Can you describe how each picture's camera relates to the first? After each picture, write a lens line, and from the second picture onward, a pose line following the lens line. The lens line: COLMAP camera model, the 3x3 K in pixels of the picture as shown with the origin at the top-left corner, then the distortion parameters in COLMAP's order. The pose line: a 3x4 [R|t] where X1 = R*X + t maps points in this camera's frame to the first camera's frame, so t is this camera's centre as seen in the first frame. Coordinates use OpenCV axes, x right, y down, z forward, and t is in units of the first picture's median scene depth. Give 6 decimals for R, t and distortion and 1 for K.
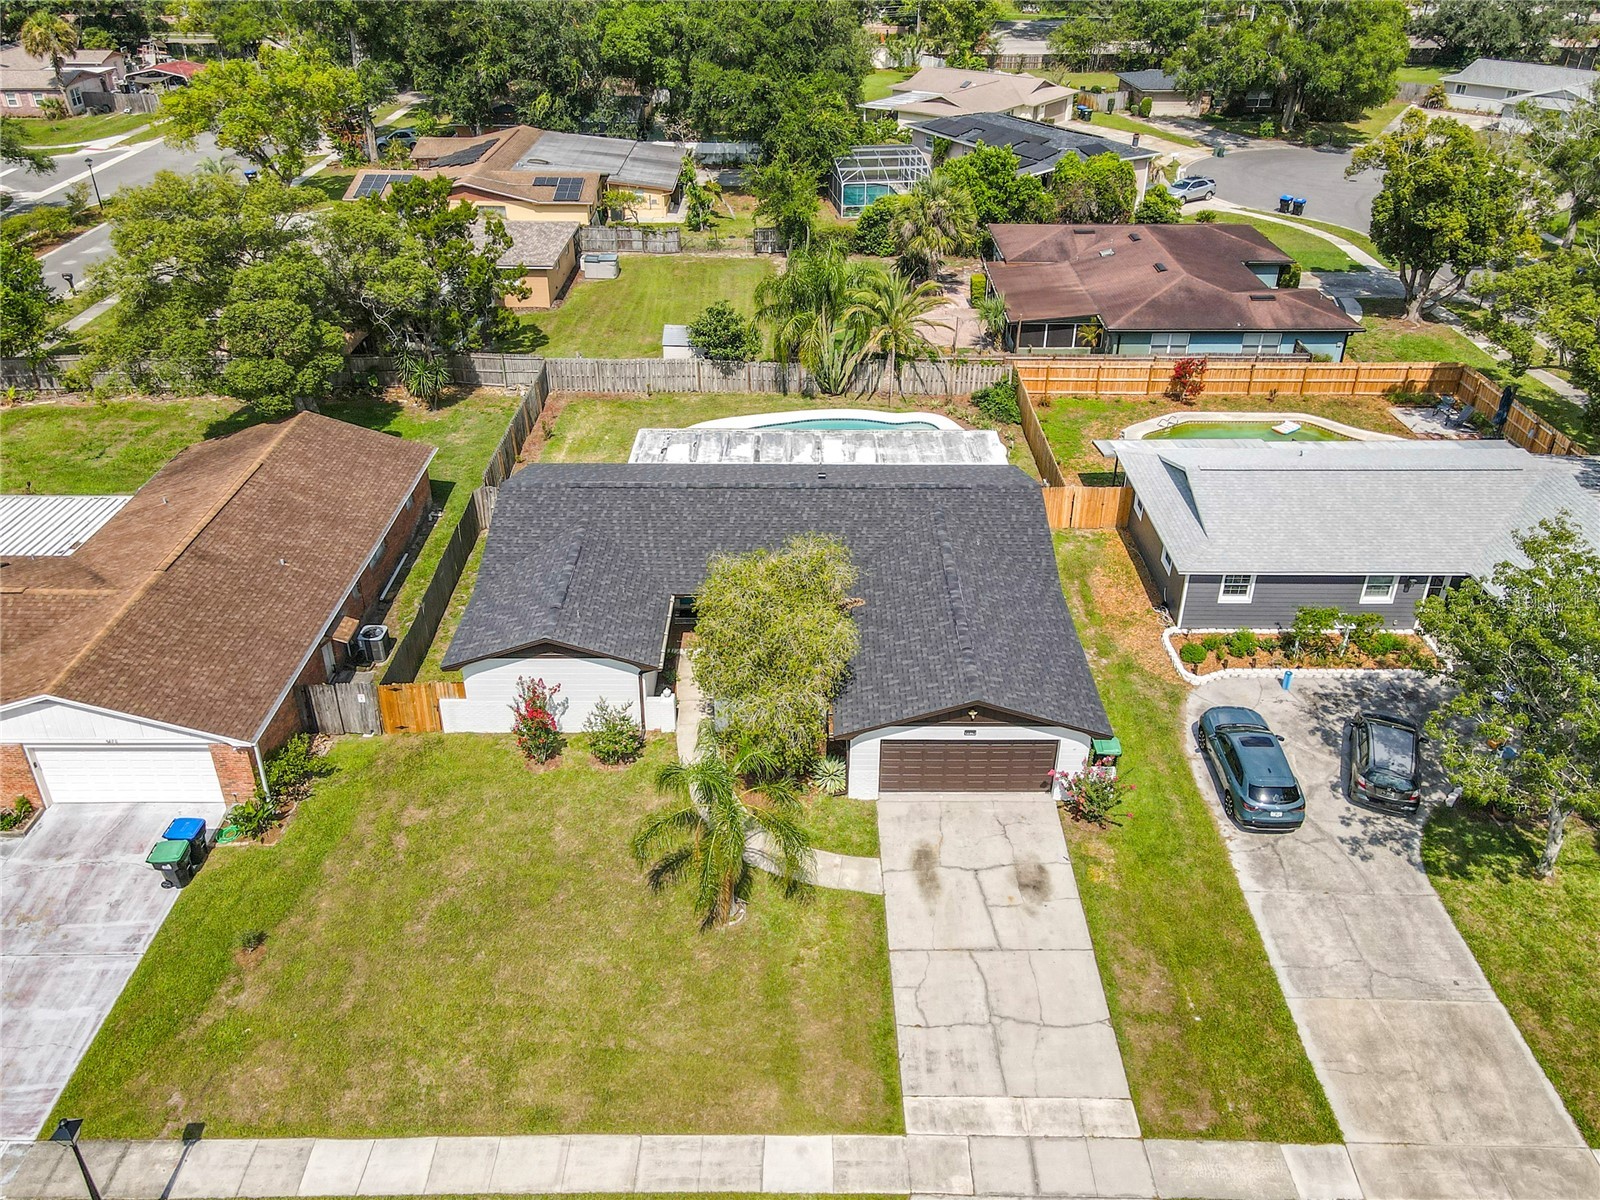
lens RADIAL K [[1225.7, 0, 807.4], [0, 1225.7, 478.8], [0, 0, 1]] dist [0.055155, 0.002732]
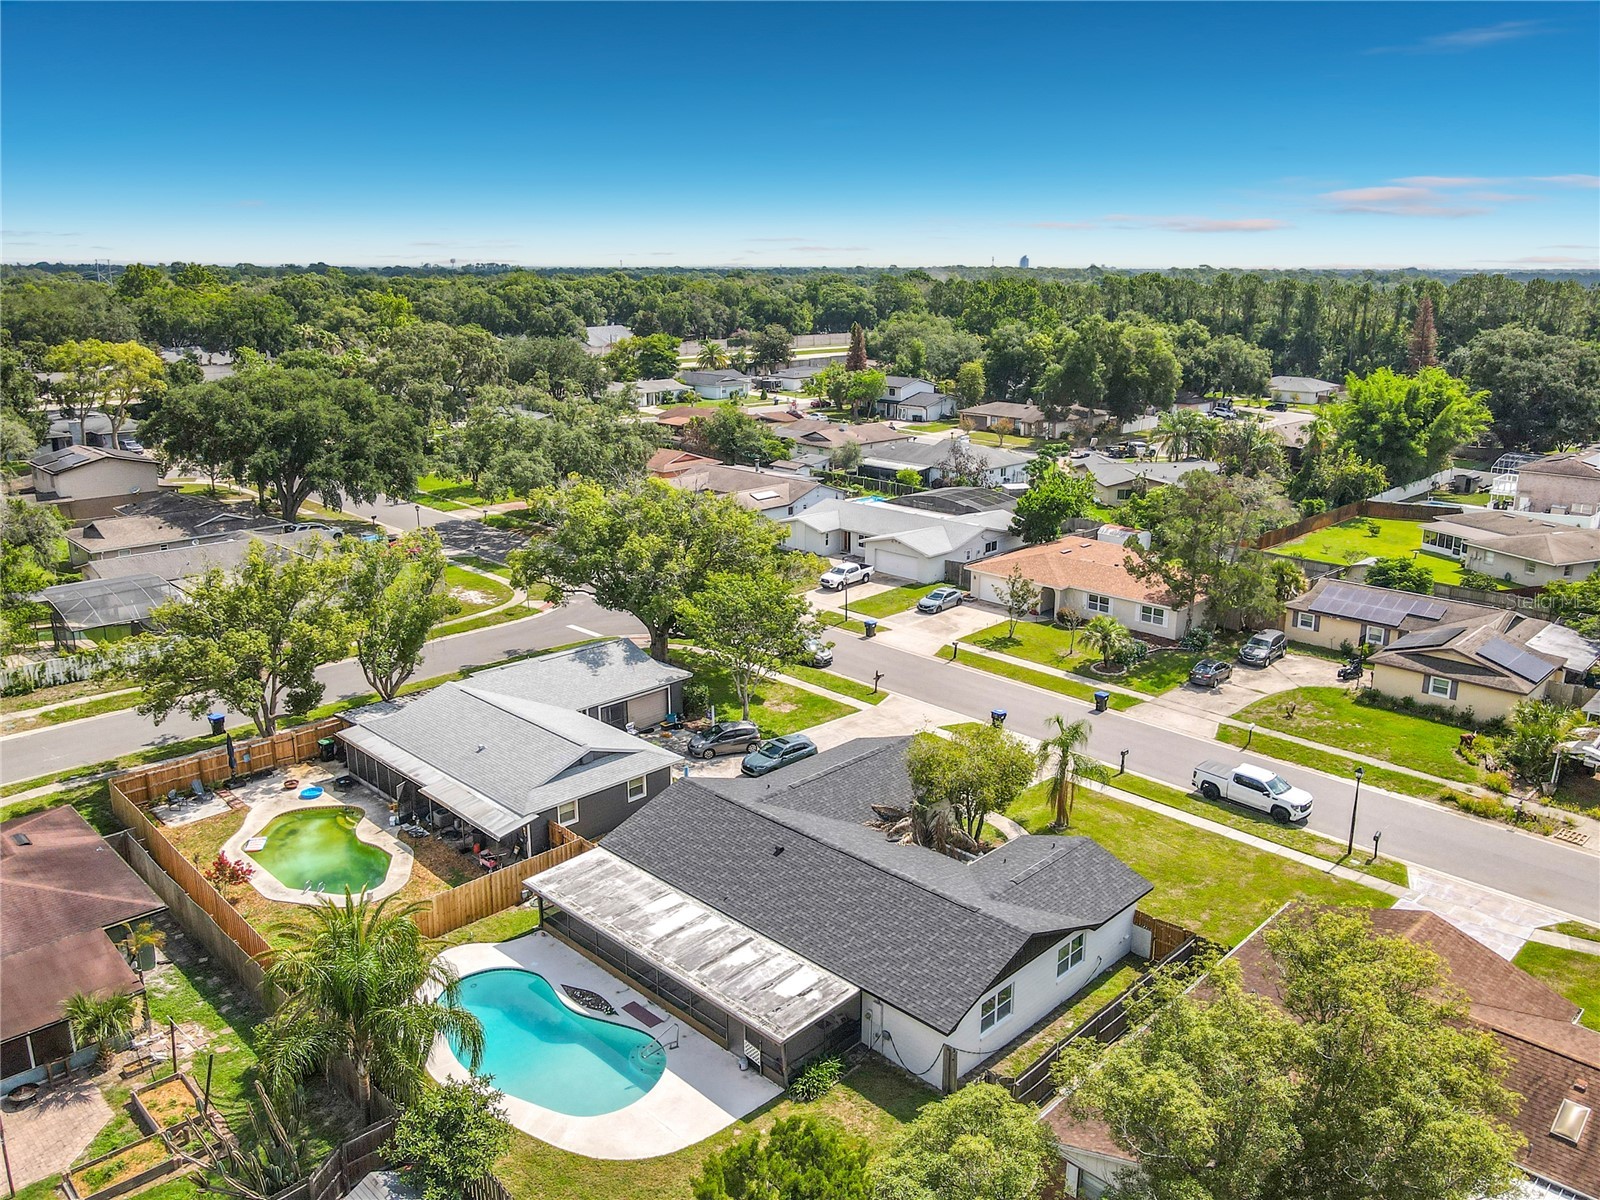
lens RADIAL K [[1198.9, 0, 817.7], [0, 1198.9, 532.2], [0, 0, 1]] dist [0.000836, 0.003736]
pose [[-0.713952, -0.158809, 0.681948, -0.758958], [0.310975, 0.800698, 0.512032, -0.832311], [-0.627350, 0.577635, -0.522274, 1.472126]]
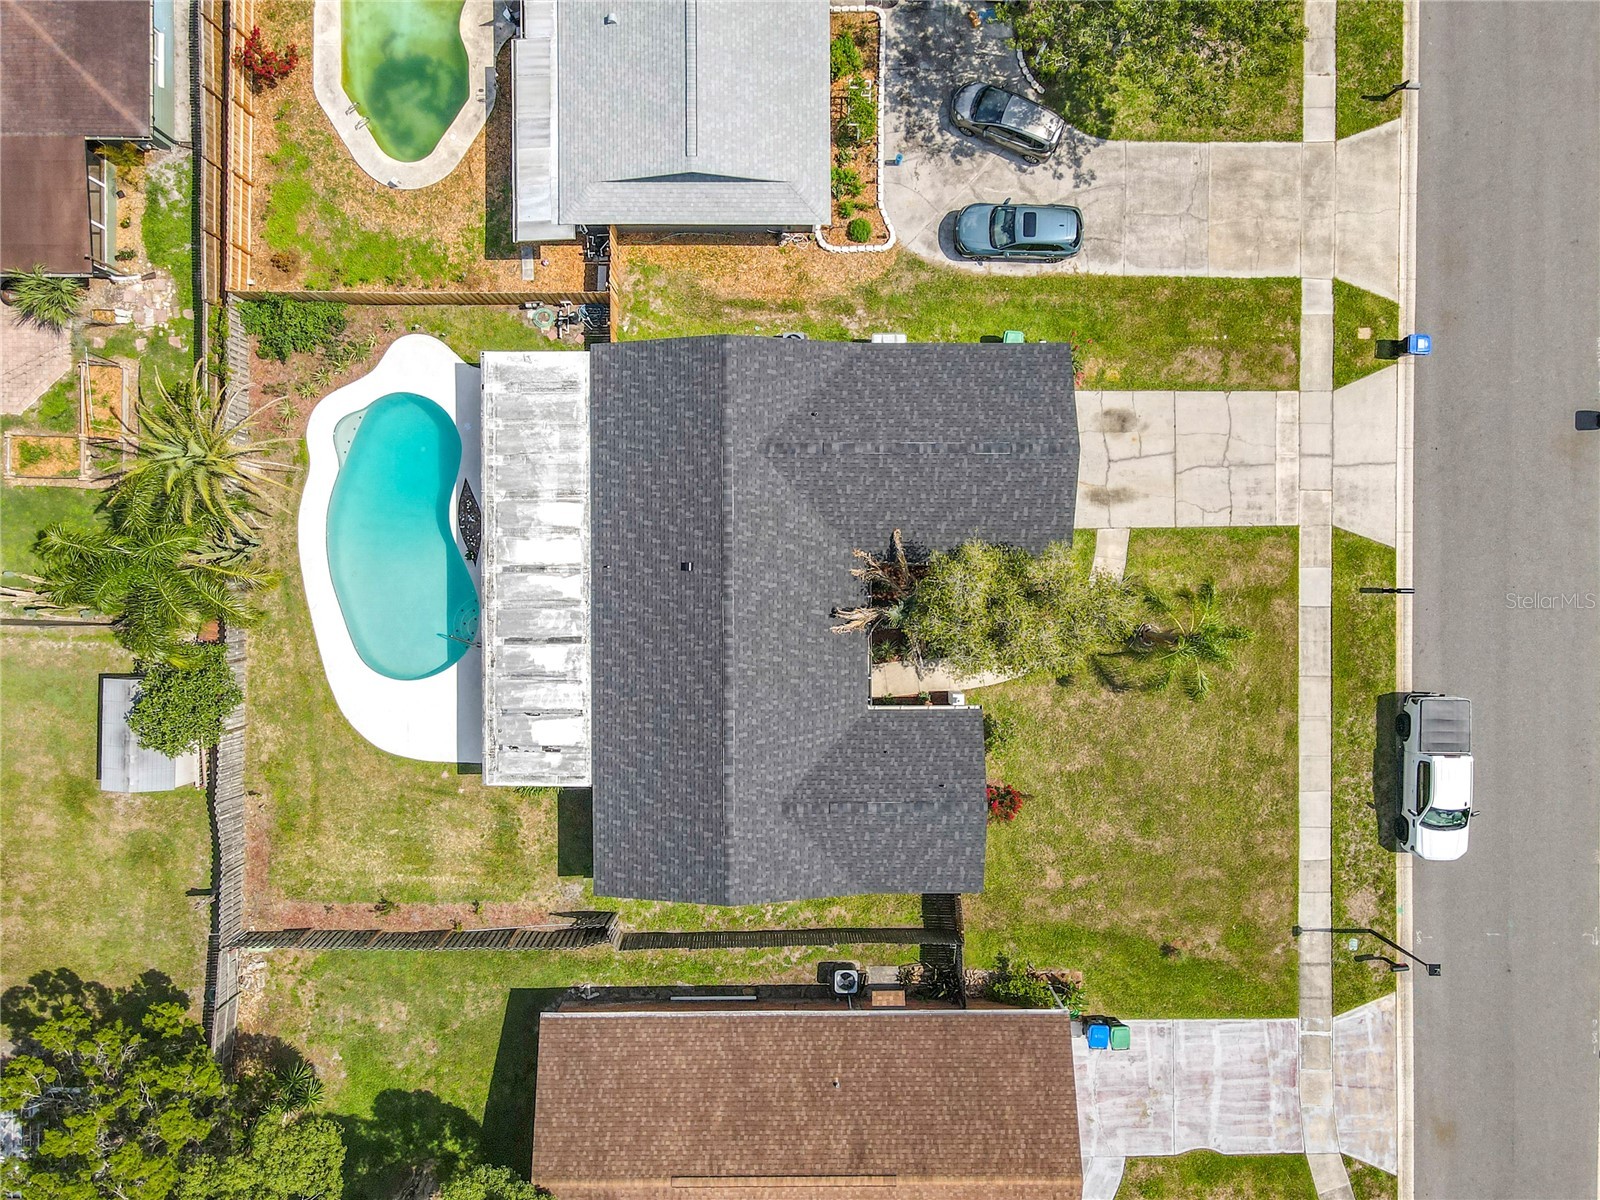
lens RADIAL K [[1234.6, 0, 801.0], [0, 1234.6, 570.7], [0, 0, 1]] dist [0.009475, 0.002844]
pose [[0.002477, -0.999995, -0.001695, 0.010723], [0.442371, -0.000424, 0.896832, -0.851600], [-0.896829, -0.002971, 0.442368, 0.546419]]
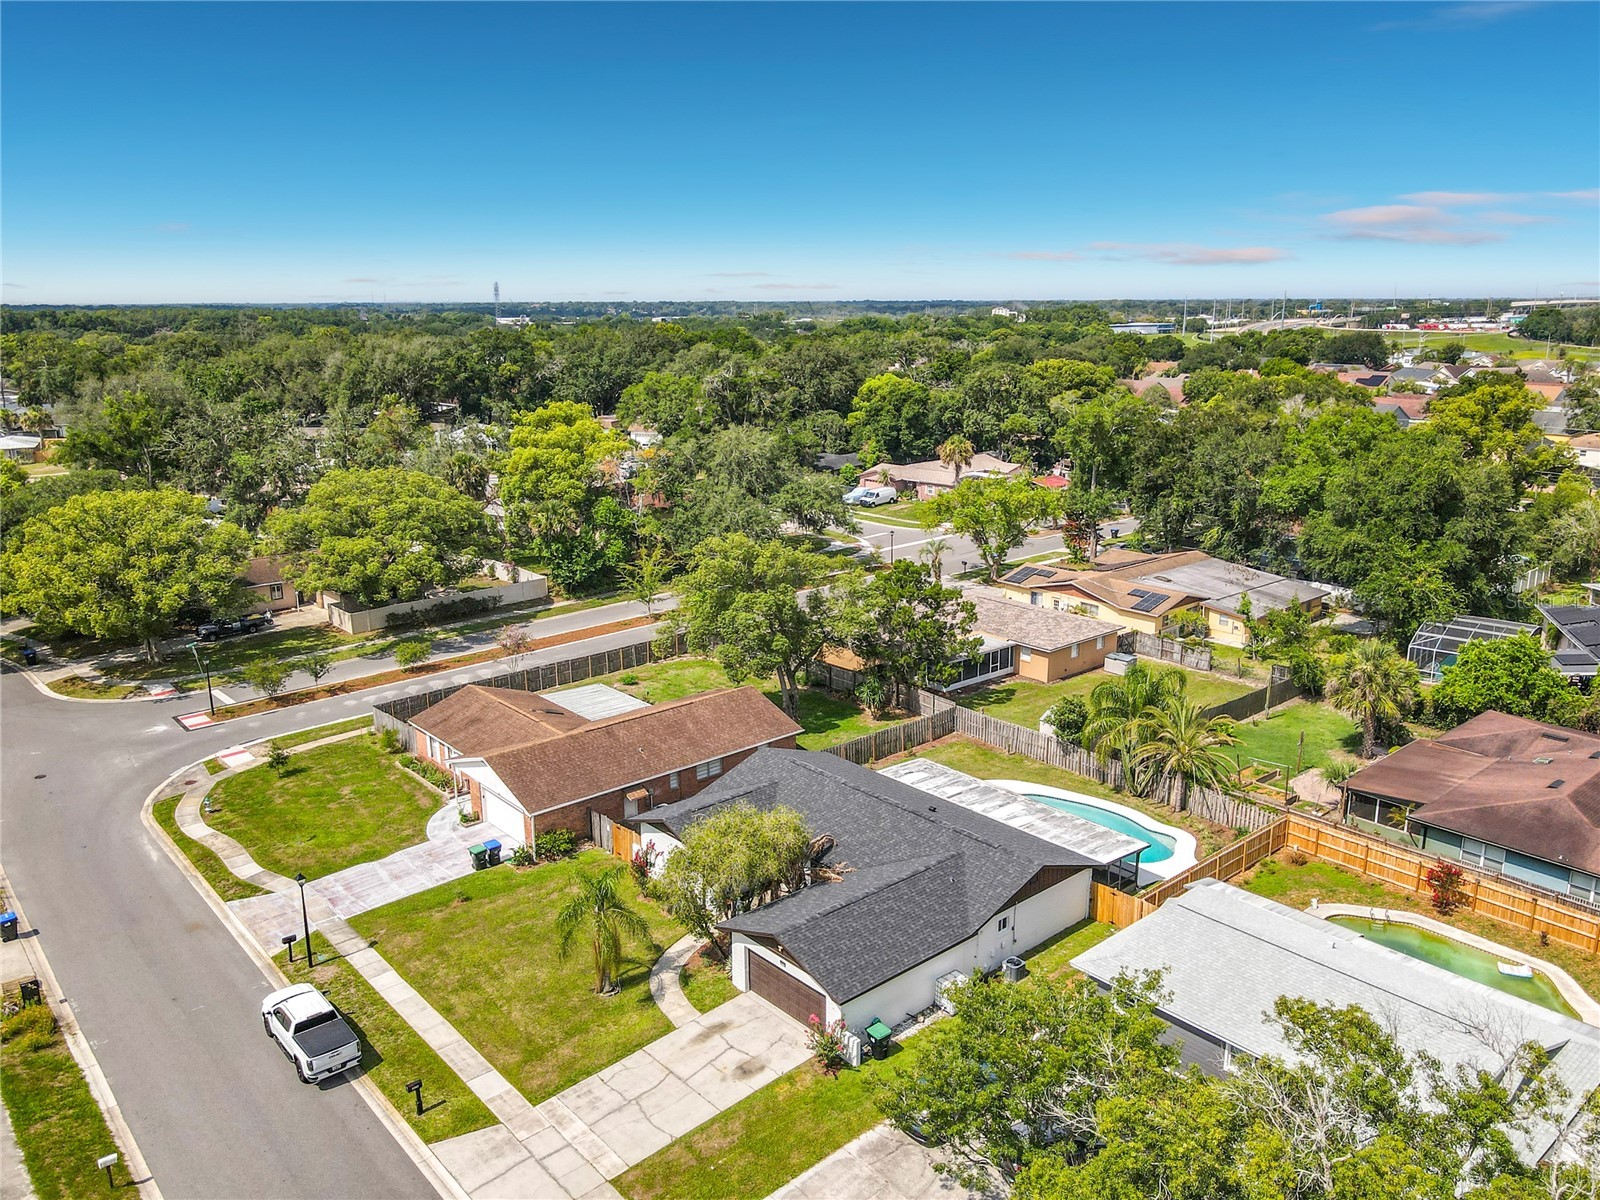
lens RADIAL K [[1234.6, 0, 801.0], [0, 1234.6, 570.7], [0, 0, 1]] dist [0.009475, 0.002844]
pose [[0.649367, 0.157225, -0.744045, 0.923174], [-0.334312, 0.937803, -0.093603, -0.076495], [0.683051, 0.309526, 0.661540, -0.057104]]
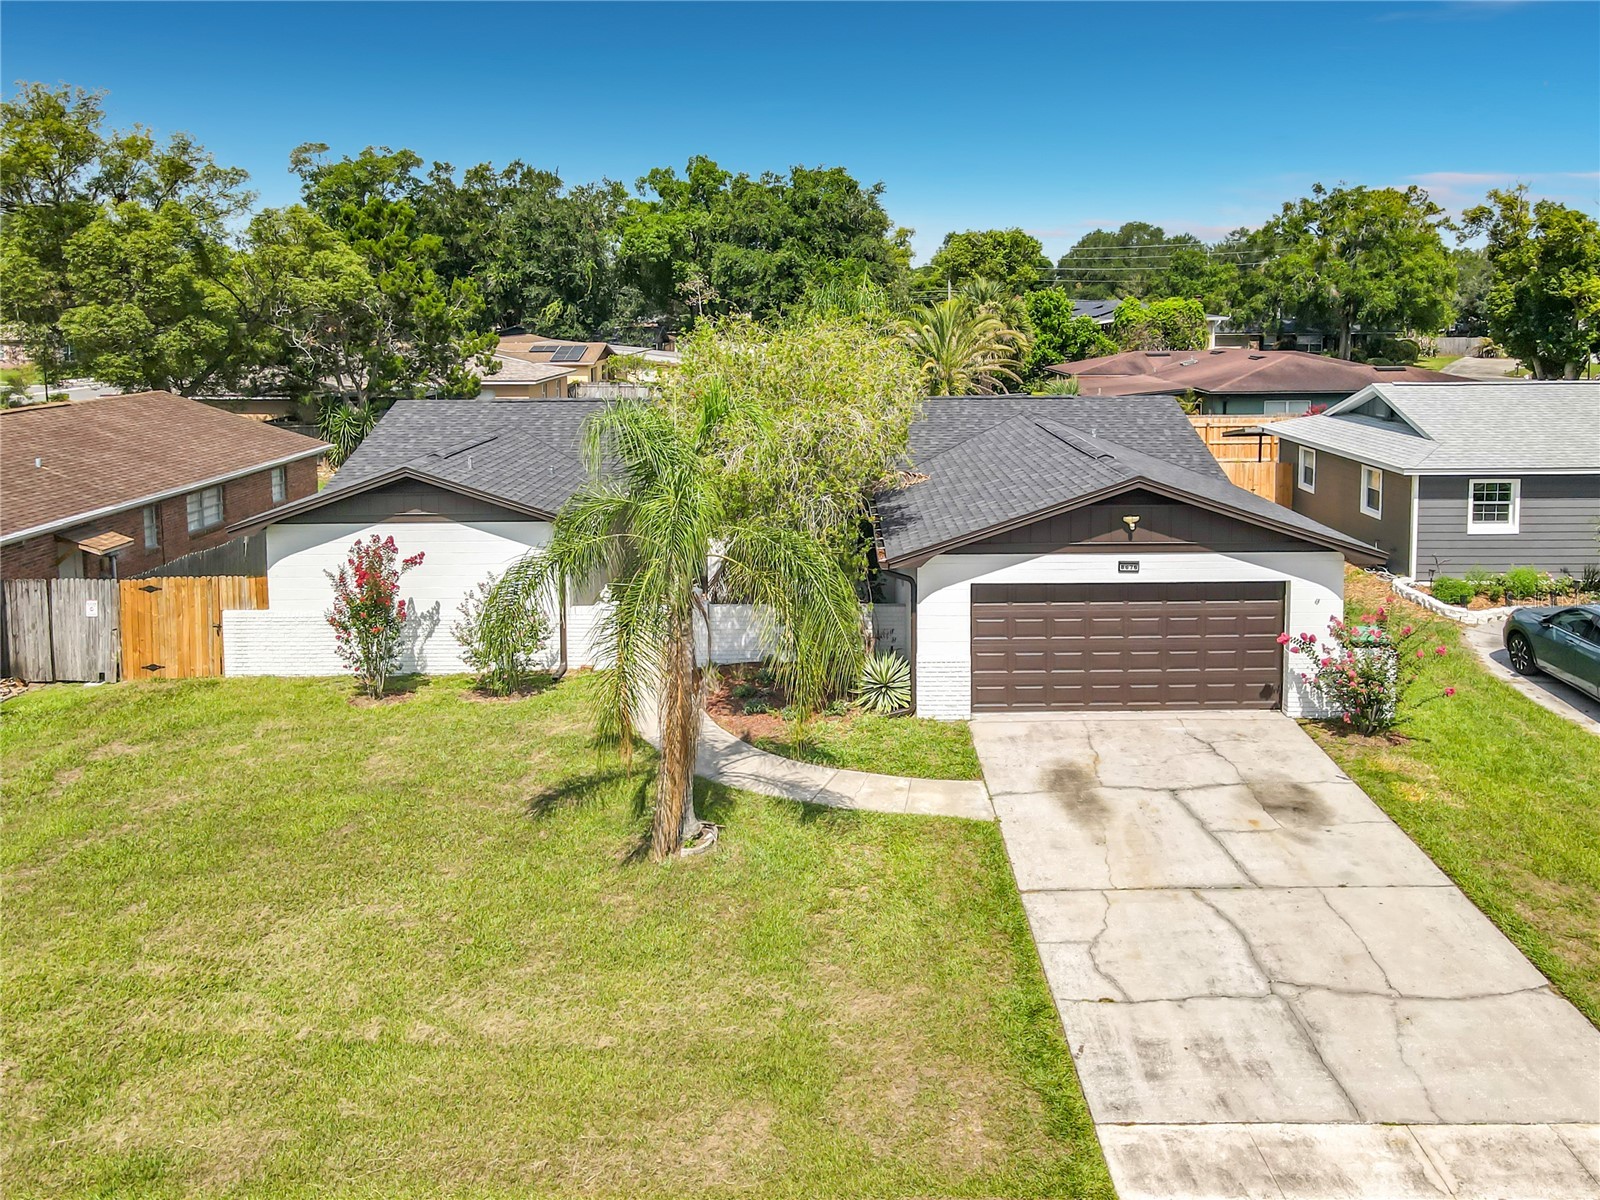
lens RADIAL K [[1241.1, 0, 841.8], [0, 1241.1, 409.3], [0, 0, 1]] dist [0.013128, 0.013296]
pose [[0.999925, -0.011862, 0.003054, -0.000326], [0.012130, 0.924284, -0.381514, 0.286801], [0.001703, 0.381522, 0.924358, 0.363097]]
